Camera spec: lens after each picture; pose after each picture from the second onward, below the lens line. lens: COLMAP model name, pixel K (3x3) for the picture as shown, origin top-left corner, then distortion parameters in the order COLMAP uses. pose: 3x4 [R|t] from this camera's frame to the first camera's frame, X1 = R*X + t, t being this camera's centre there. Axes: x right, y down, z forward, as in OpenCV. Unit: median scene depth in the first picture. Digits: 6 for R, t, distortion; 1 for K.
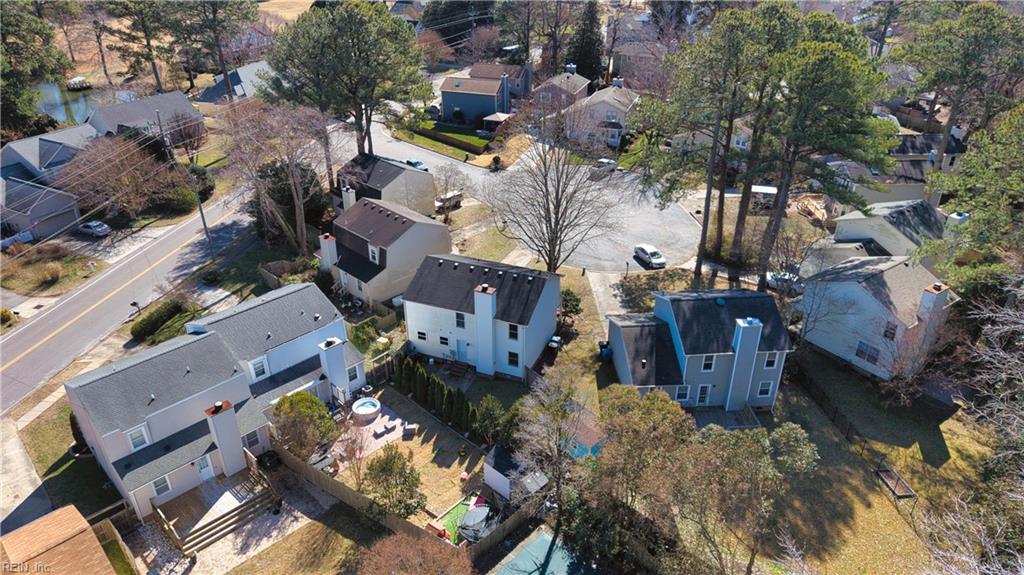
lens RADIAL K [[690.3, 0, 514.5], [0, 690.3, 286.8], [0, 0, 1]] dist [0.012004, -0.008684]
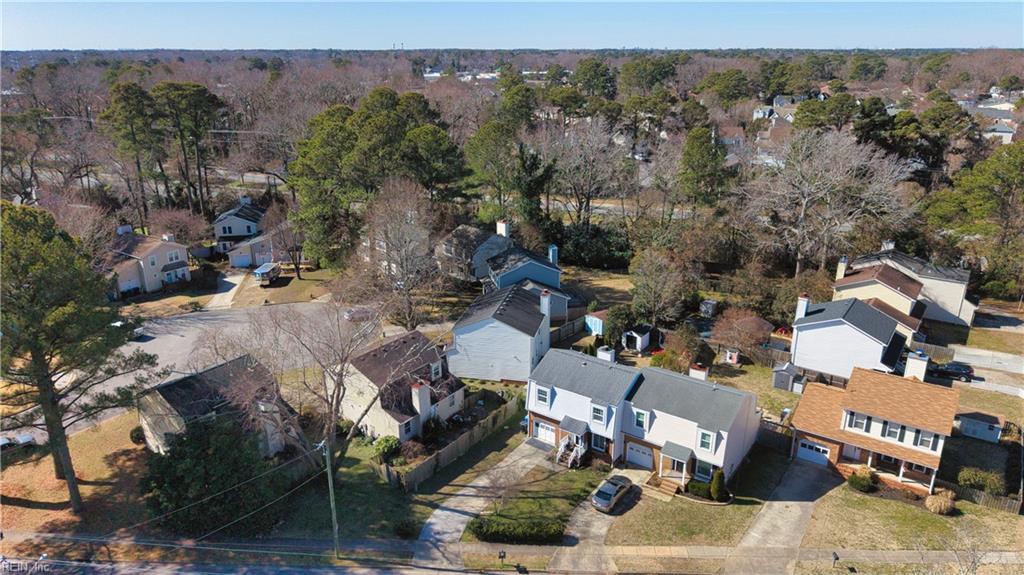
lens RADIAL K [[690.3, 0, 514.1], [0, 690.3, 289.0], [0, 0, 1]] dist [0.012004, -0.008684]
pose [[-0.167416, -0.320159, 0.932454, -1.335932], [0.469427, 0.805819, 0.360962, -0.538227], [-0.866955, 0.498150, 0.015384, 0.980305]]
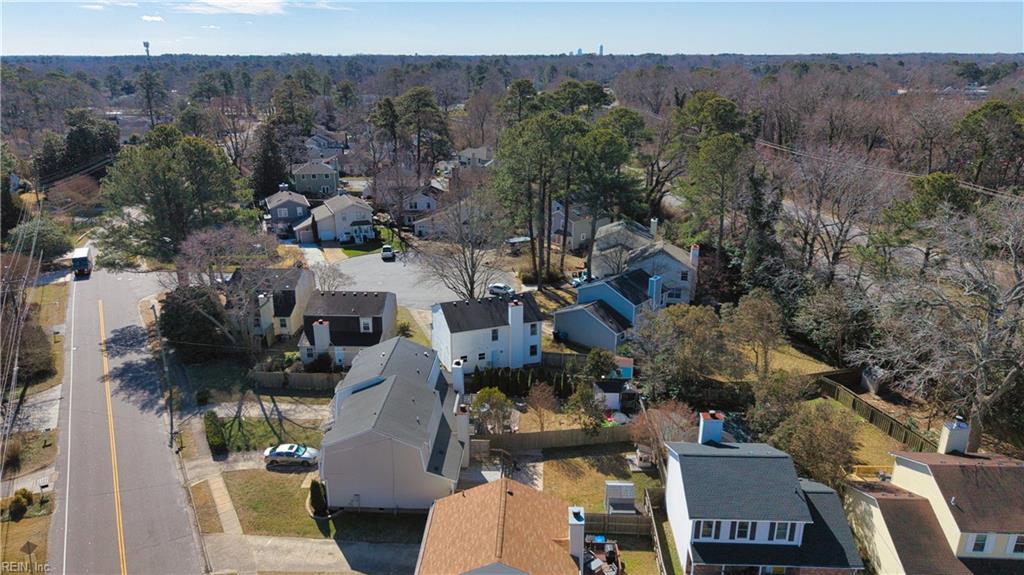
lens RADIAL K [[690.3, 0, 511.8], [0, 690.3, 286.6], [0, 0, 1]] dist [0.012004, -0.008684]
pose [[0.737828, -0.215051, 0.639815, -0.910773], [0.324598, 0.944134, -0.056986, 0.047036], [-0.591816, 0.249728, 0.766414, -0.096389]]
